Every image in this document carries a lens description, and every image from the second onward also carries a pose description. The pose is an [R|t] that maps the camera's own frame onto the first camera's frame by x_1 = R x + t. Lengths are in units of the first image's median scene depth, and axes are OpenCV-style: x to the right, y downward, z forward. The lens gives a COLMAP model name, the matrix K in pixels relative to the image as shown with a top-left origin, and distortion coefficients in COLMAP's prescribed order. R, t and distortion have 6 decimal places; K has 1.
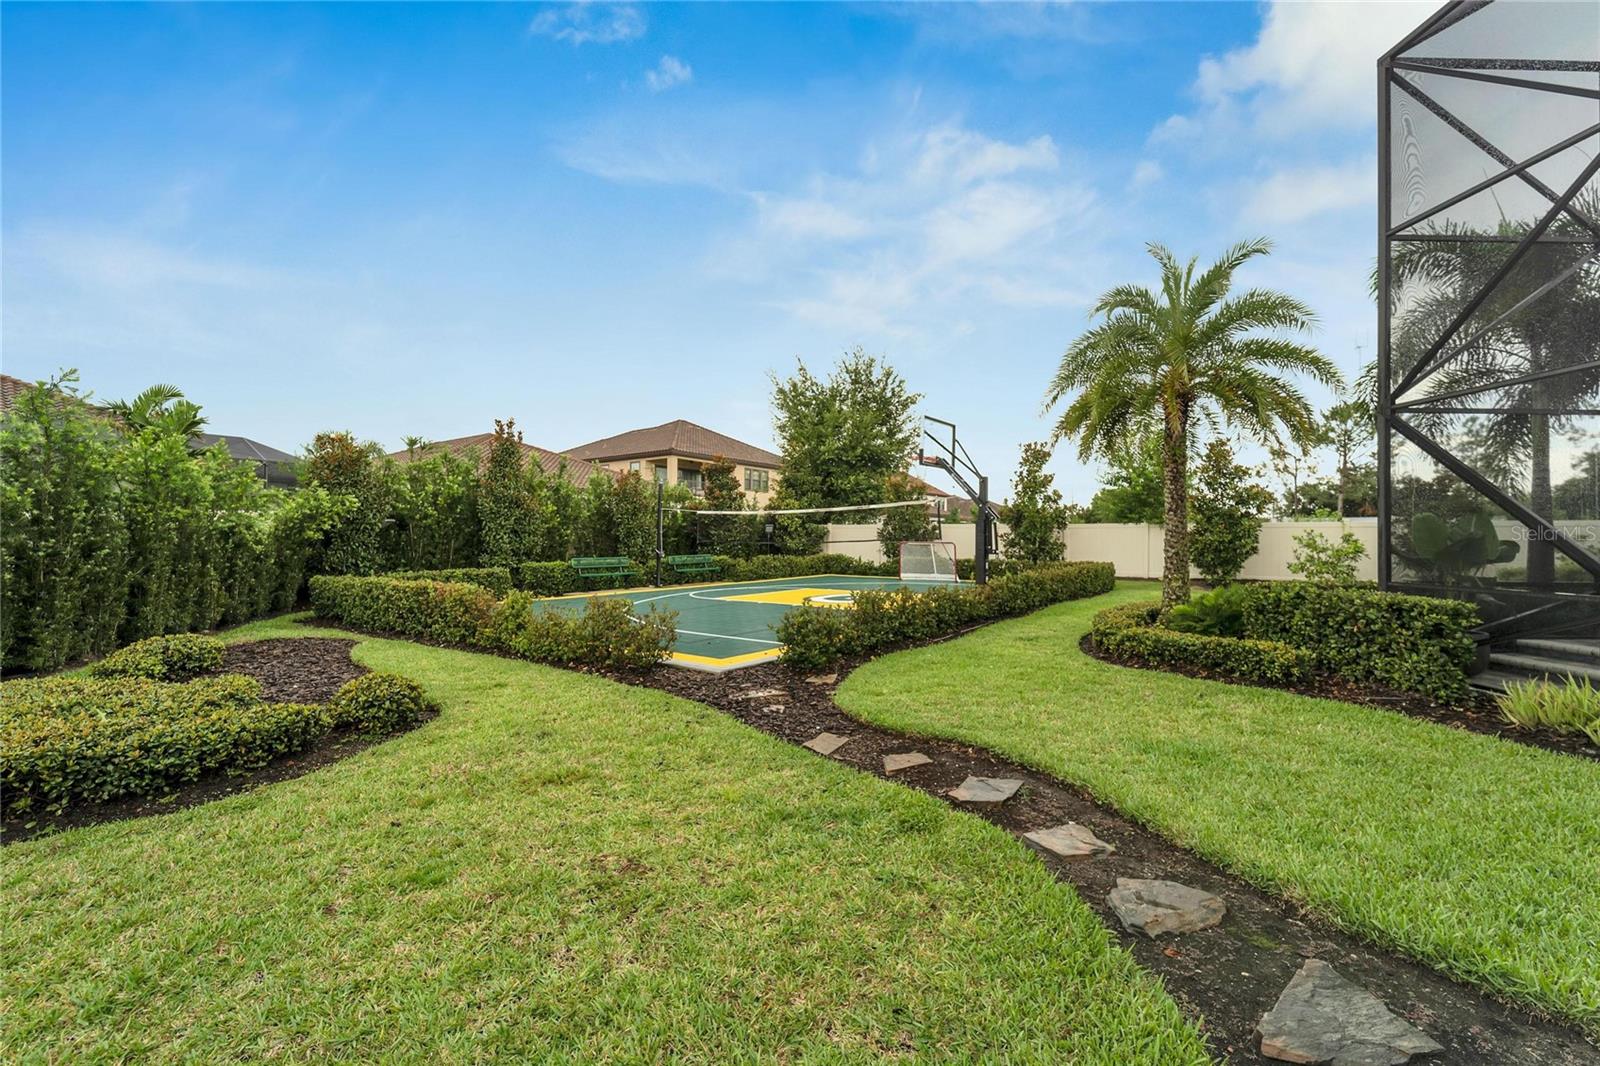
lens RADIAL K [[658.9, 0, 793.1], [0, 658.9, 529.5], [0, 0, 1]] dist [0.001748, -0.000521]
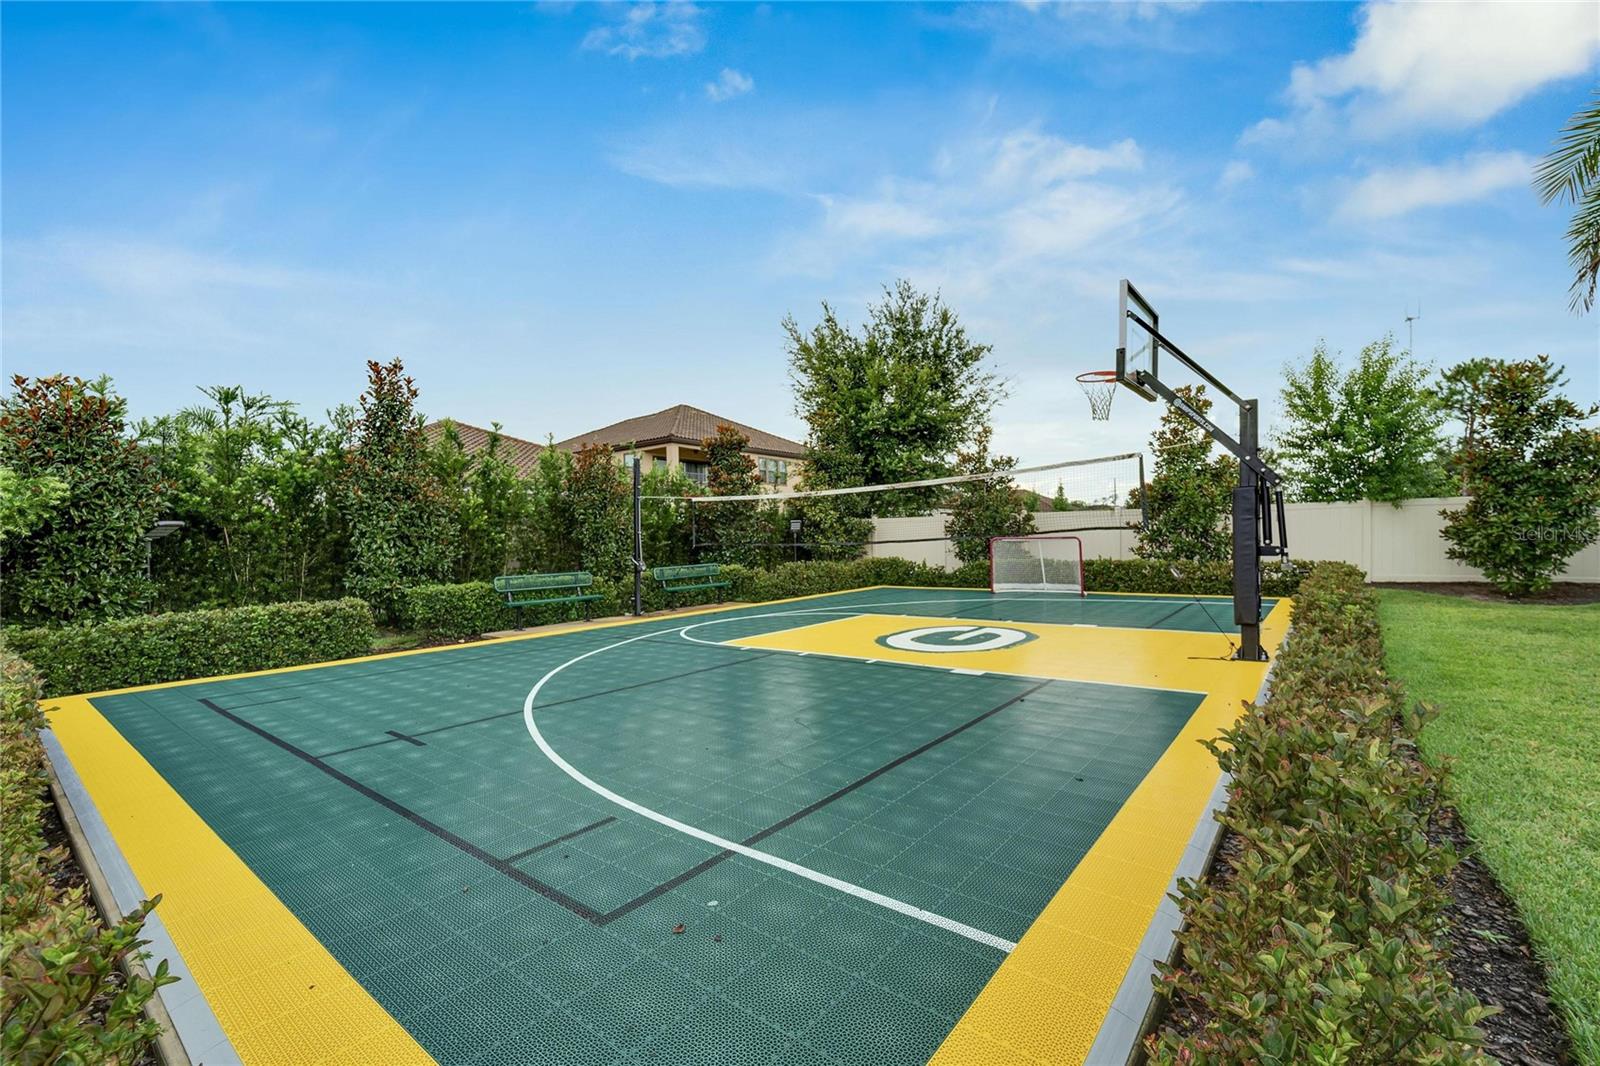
lens RADIAL K [[677.3, 0, 765.1], [0, 677.3, 534.8], [0, 0, 1]] dist [0.000611, 0.000121]
pose [[0.997643, -0.026866, -0.063138, -0.025186], [0.027200, 0.999620, 0.004433, 0.005236], [0.062995, -0.006140, 0.997995, 0.256431]]
